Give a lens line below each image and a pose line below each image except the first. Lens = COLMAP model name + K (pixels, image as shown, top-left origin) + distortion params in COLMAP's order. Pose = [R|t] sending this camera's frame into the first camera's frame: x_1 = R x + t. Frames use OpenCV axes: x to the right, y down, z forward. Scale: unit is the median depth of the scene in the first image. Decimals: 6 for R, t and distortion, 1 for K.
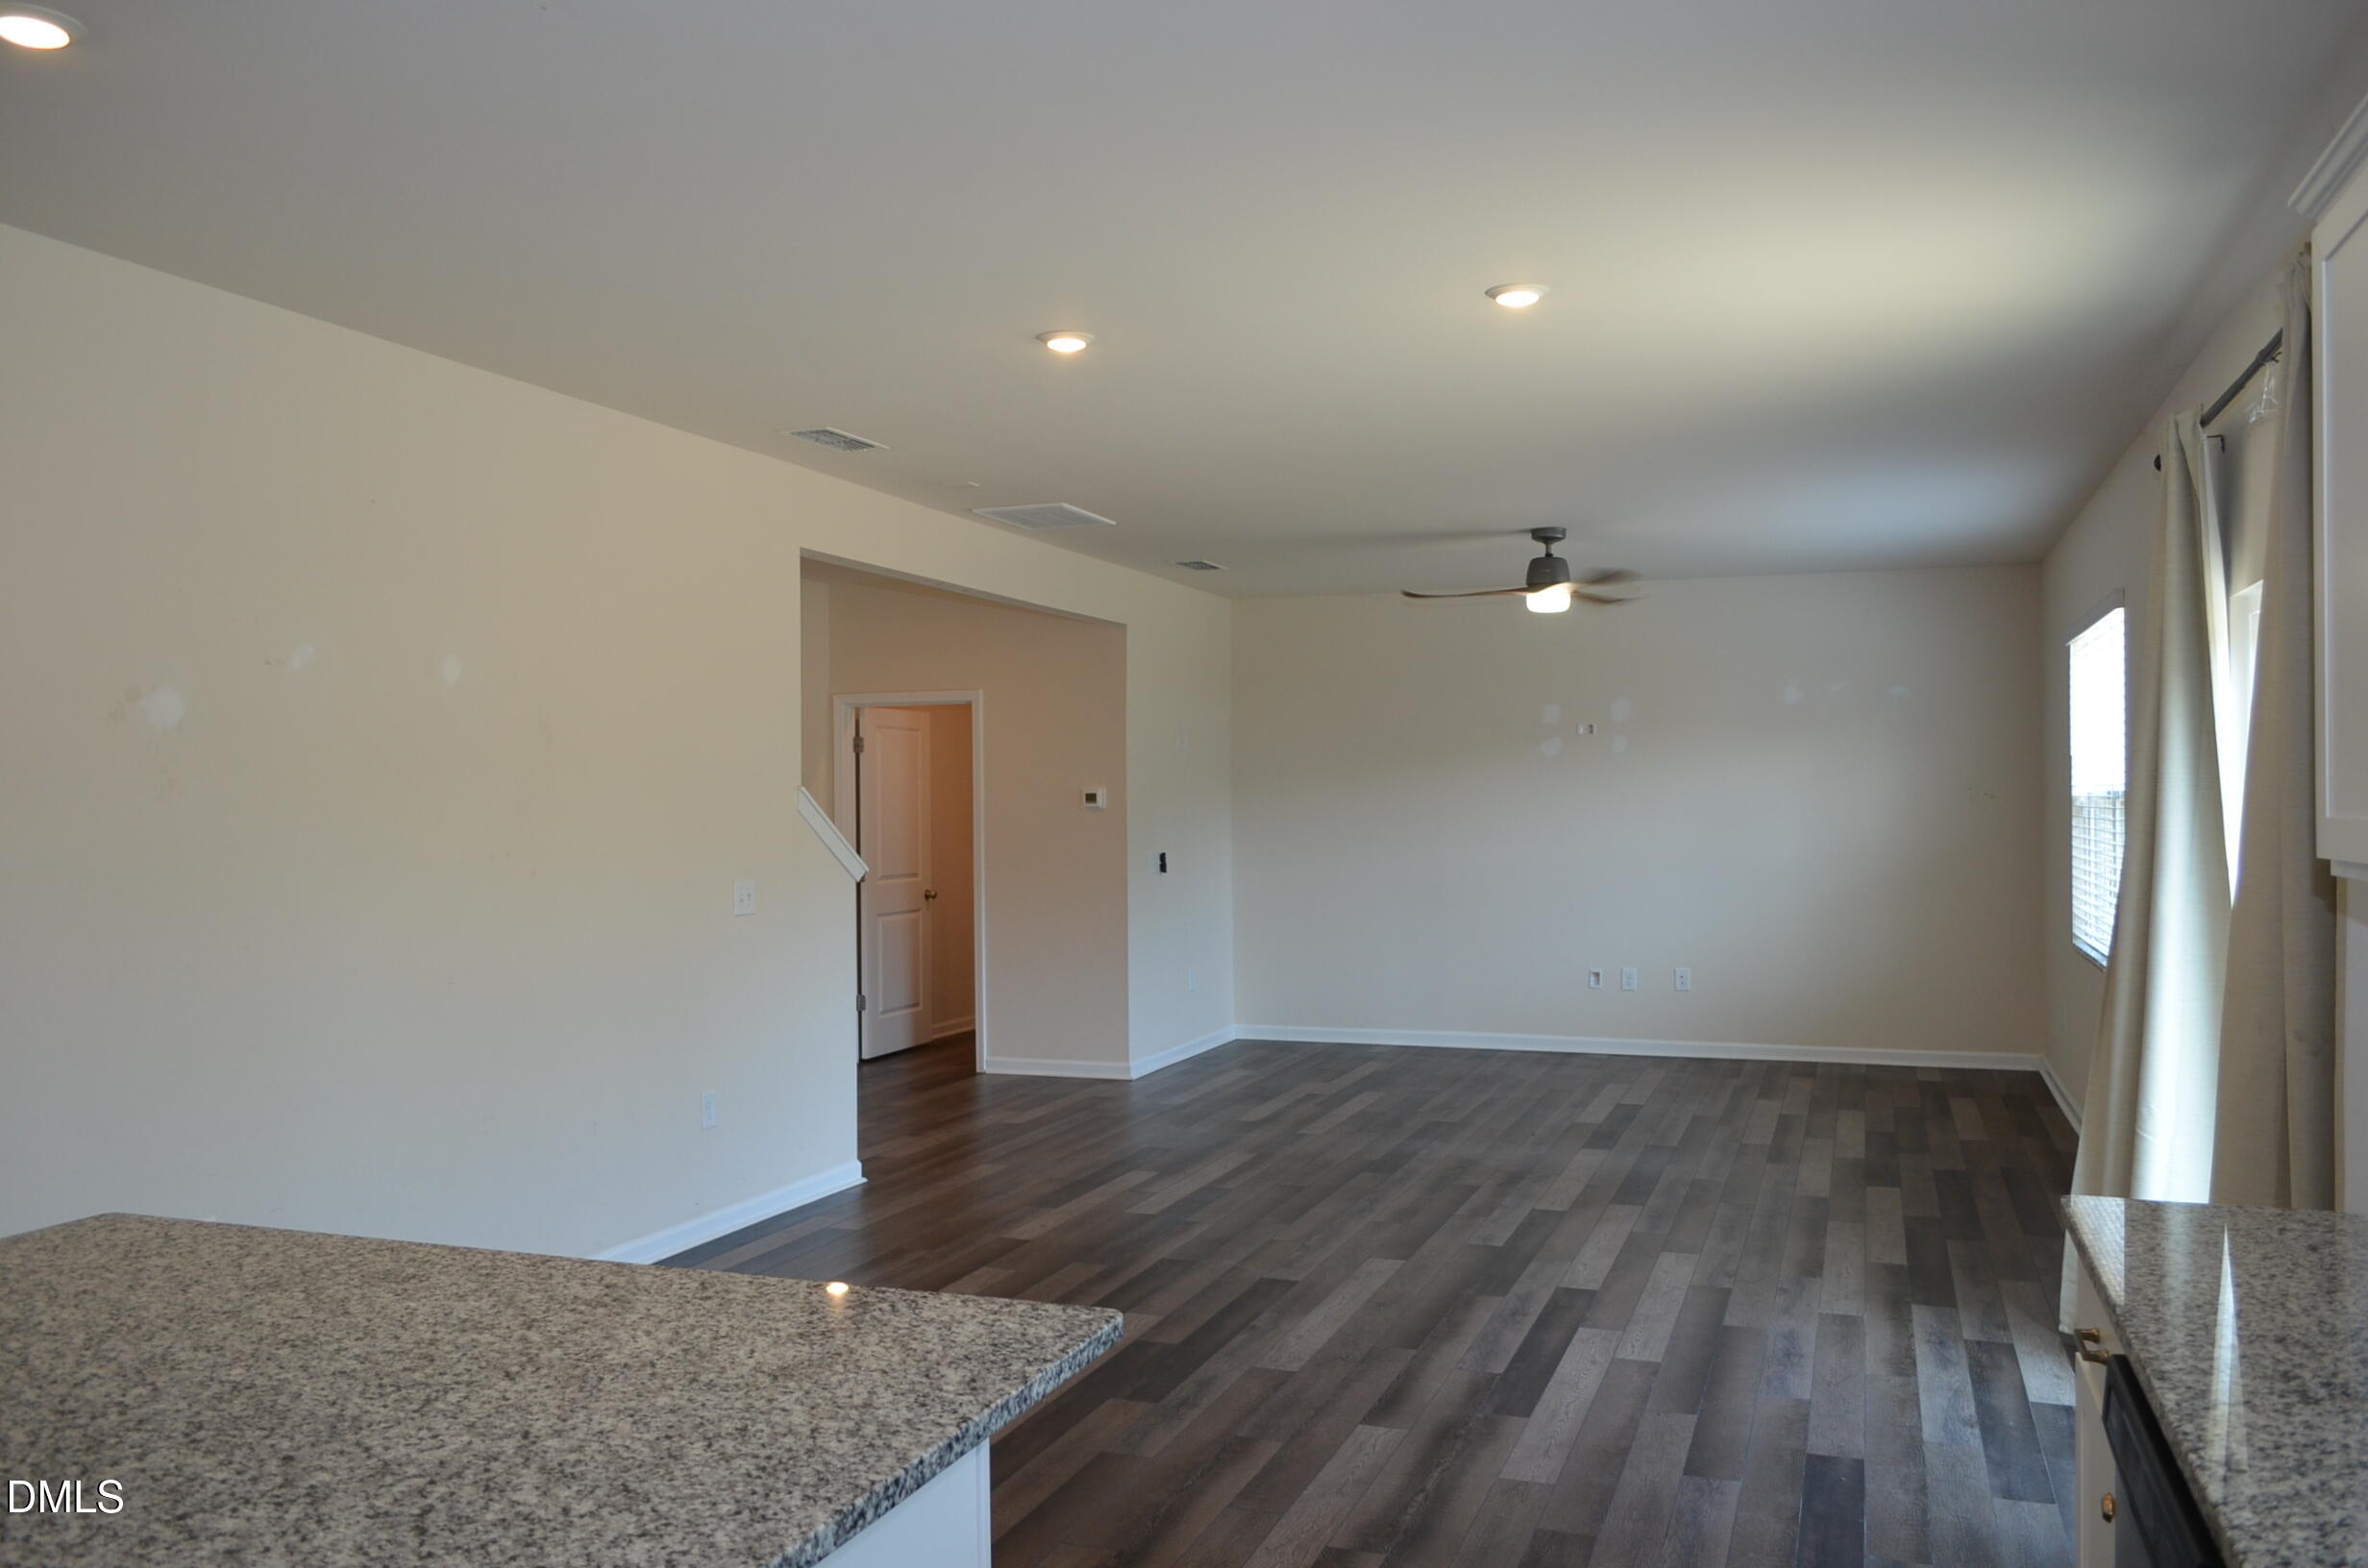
lens RADIAL K [[1843.4, 0, 1192.9], [0, 1843.4, 792.6], [0, 0, 1]] dist [-0.012962, 0.000790]
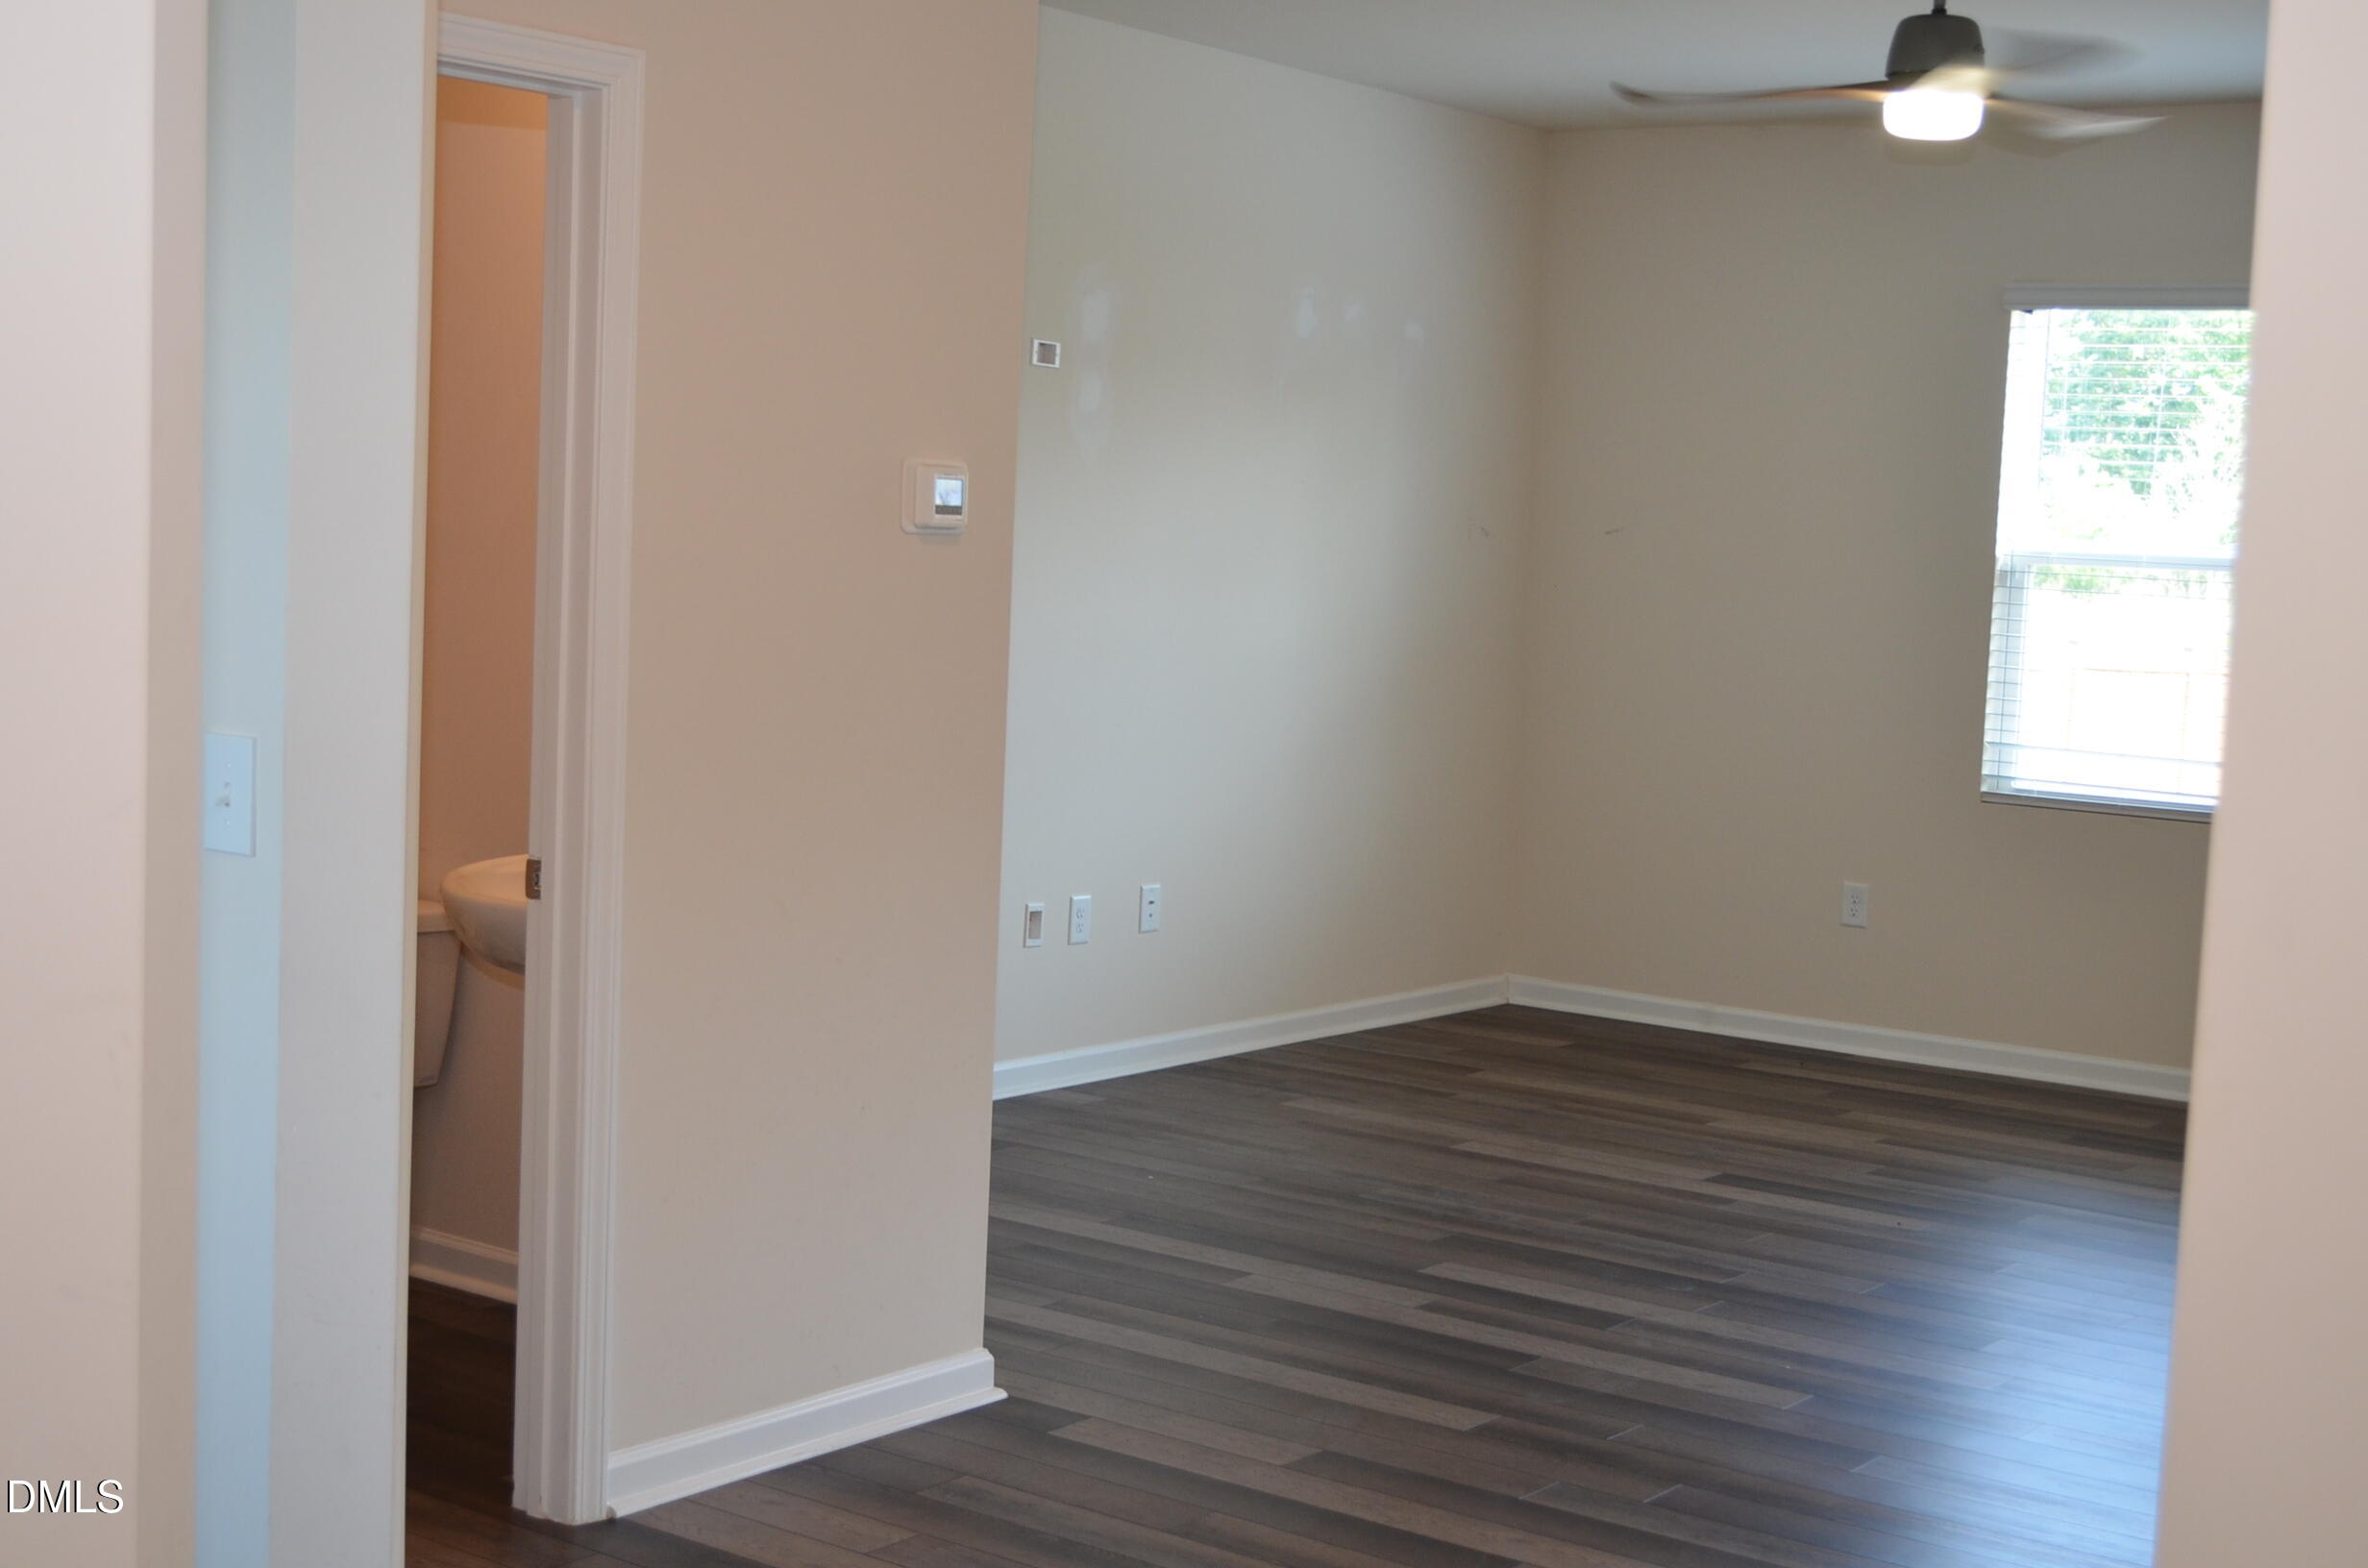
lens RADIAL K [[3136.2, 0, 1192.4], [0, 3136.2, 793.0], [0, 0, 1]] dist [-0.029385, 0.000000]
pose [[0.283848, -0.065671, 0.956618, -0.999822], [-0.048507, 0.995391, 0.082725, 0.011797], [-0.957641, -0.069884, 0.279355, 1.555866]]
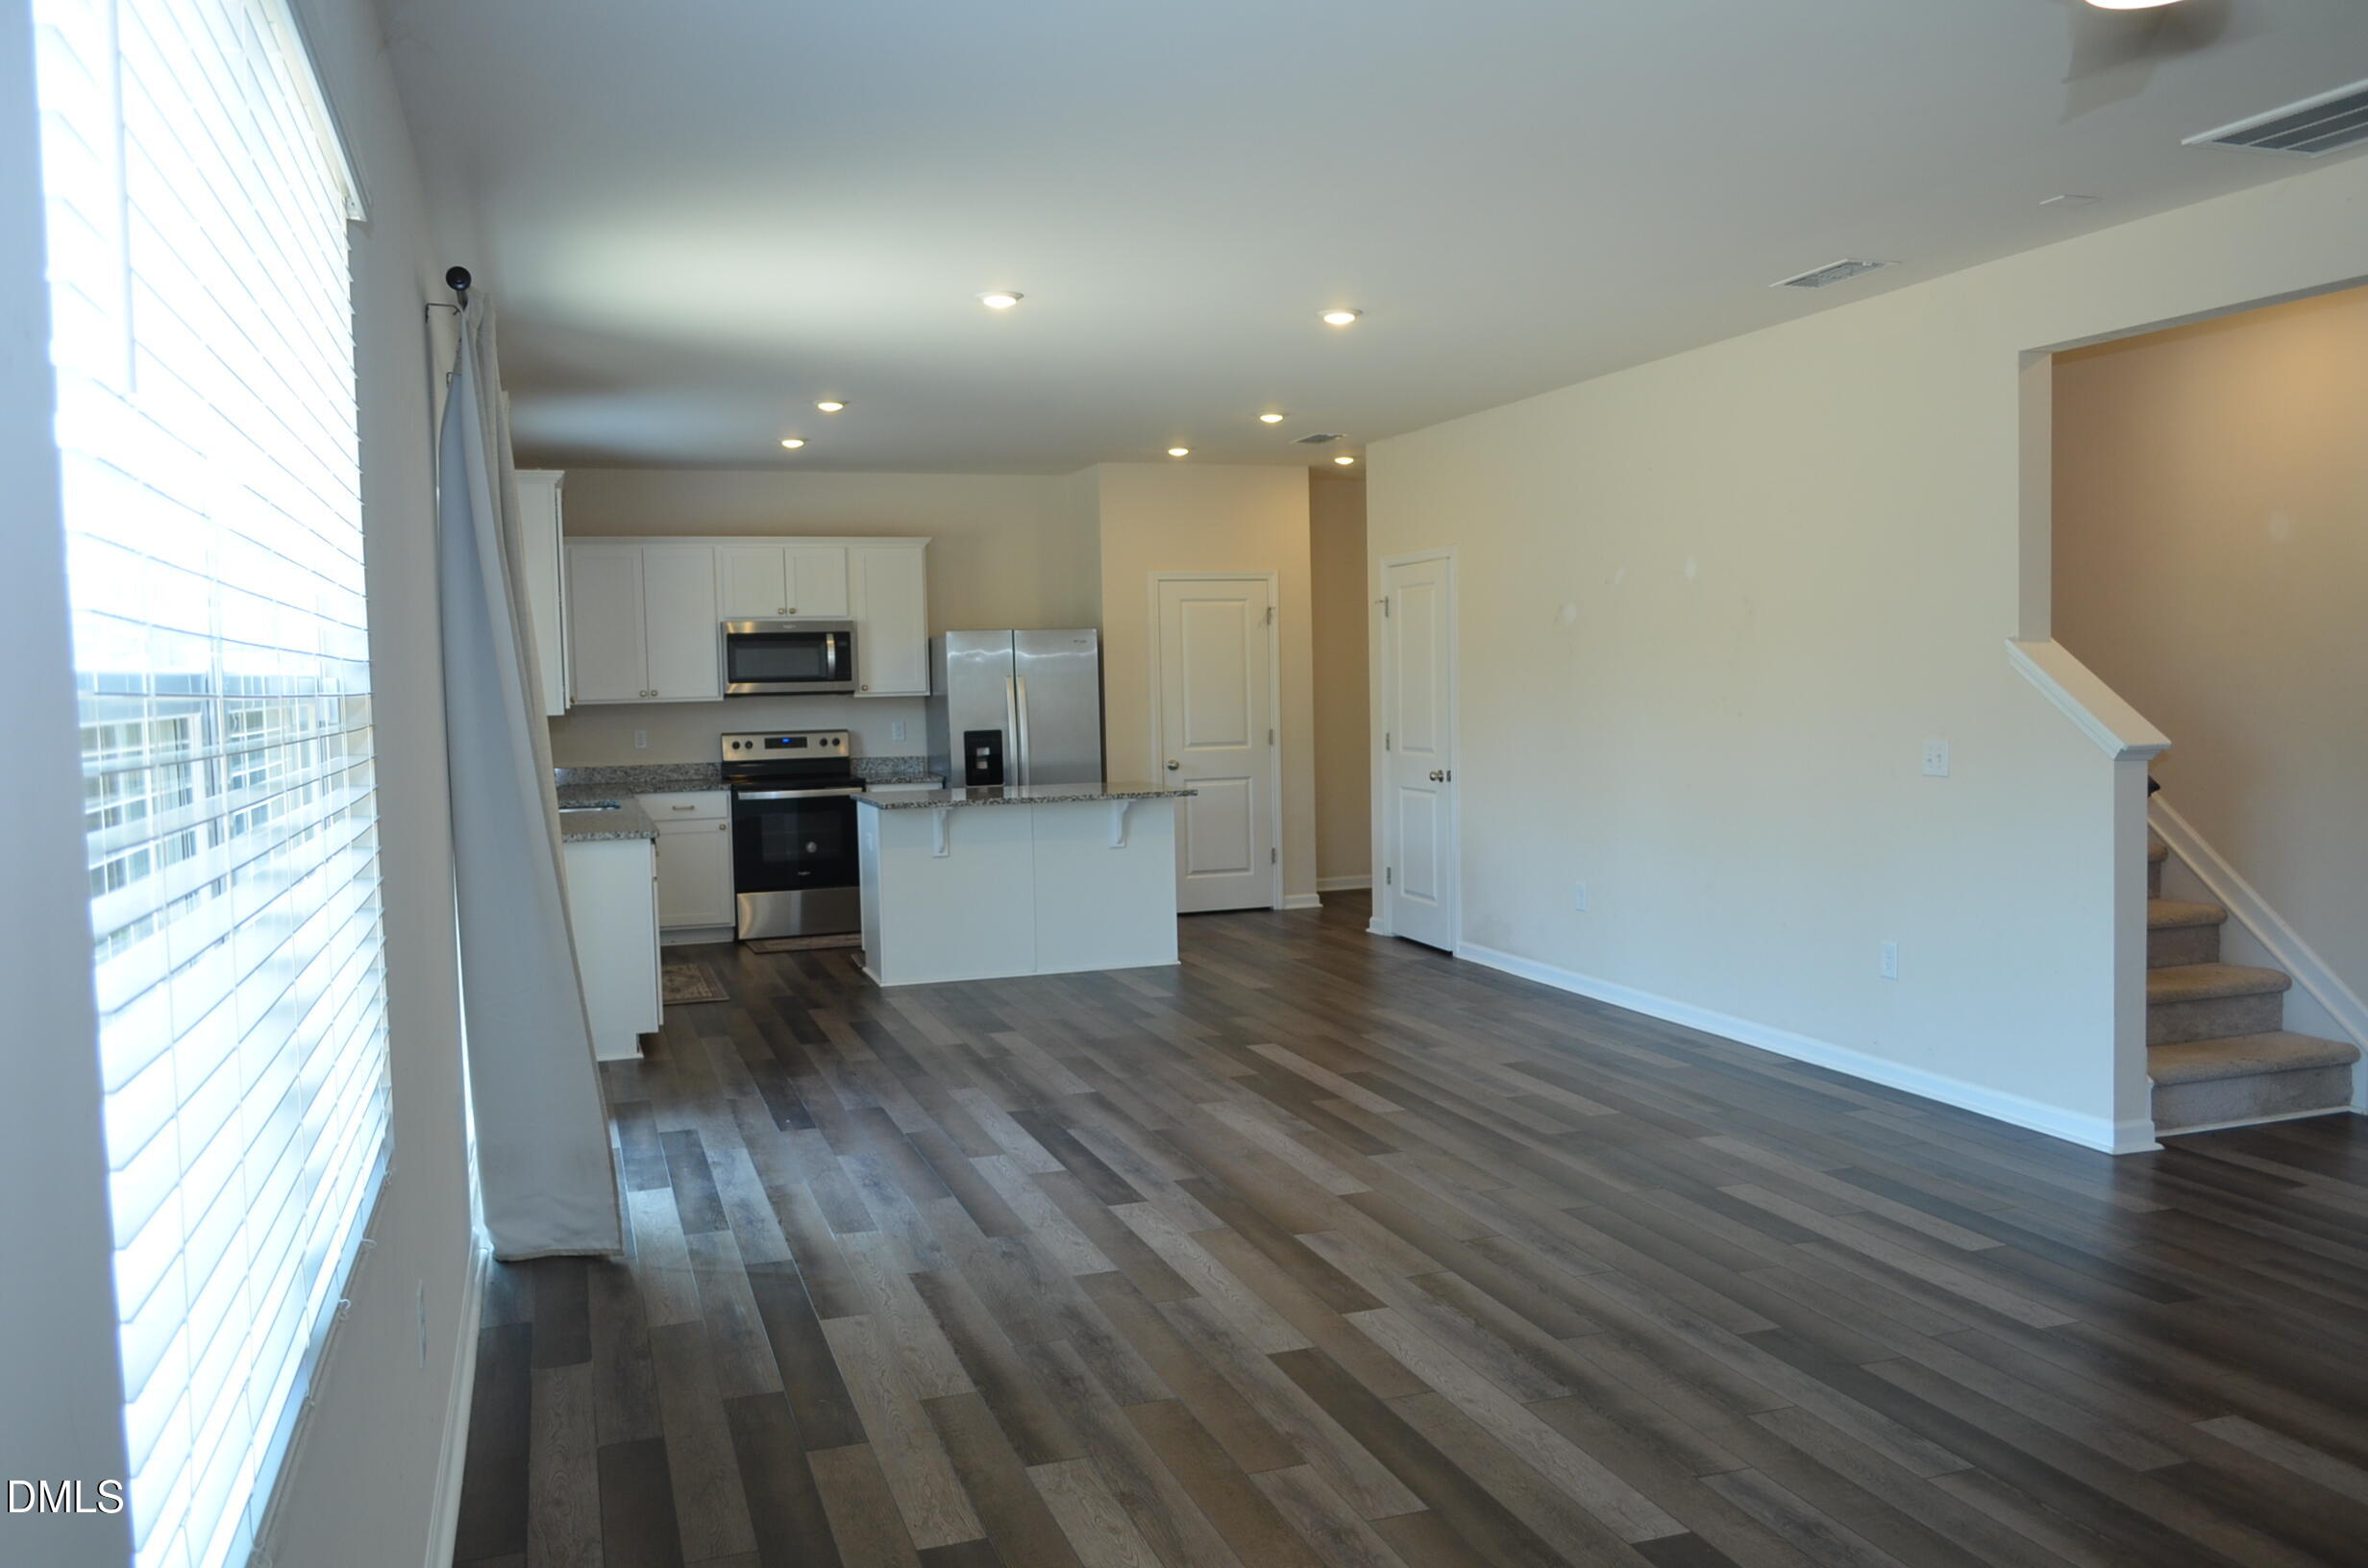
lens RADIAL K [[1843.4, 0, 1195.7], [0, 1843.4, 802.2], [0, 0, 1]] dist [-0.012962, 0.000790]
pose [[-0.772615, 0.067259, -0.631303, 0.810111], [0.028388, 0.997038, 0.071482, 0.001393], [0.634240, 0.037307, -0.772235, 1.854923]]
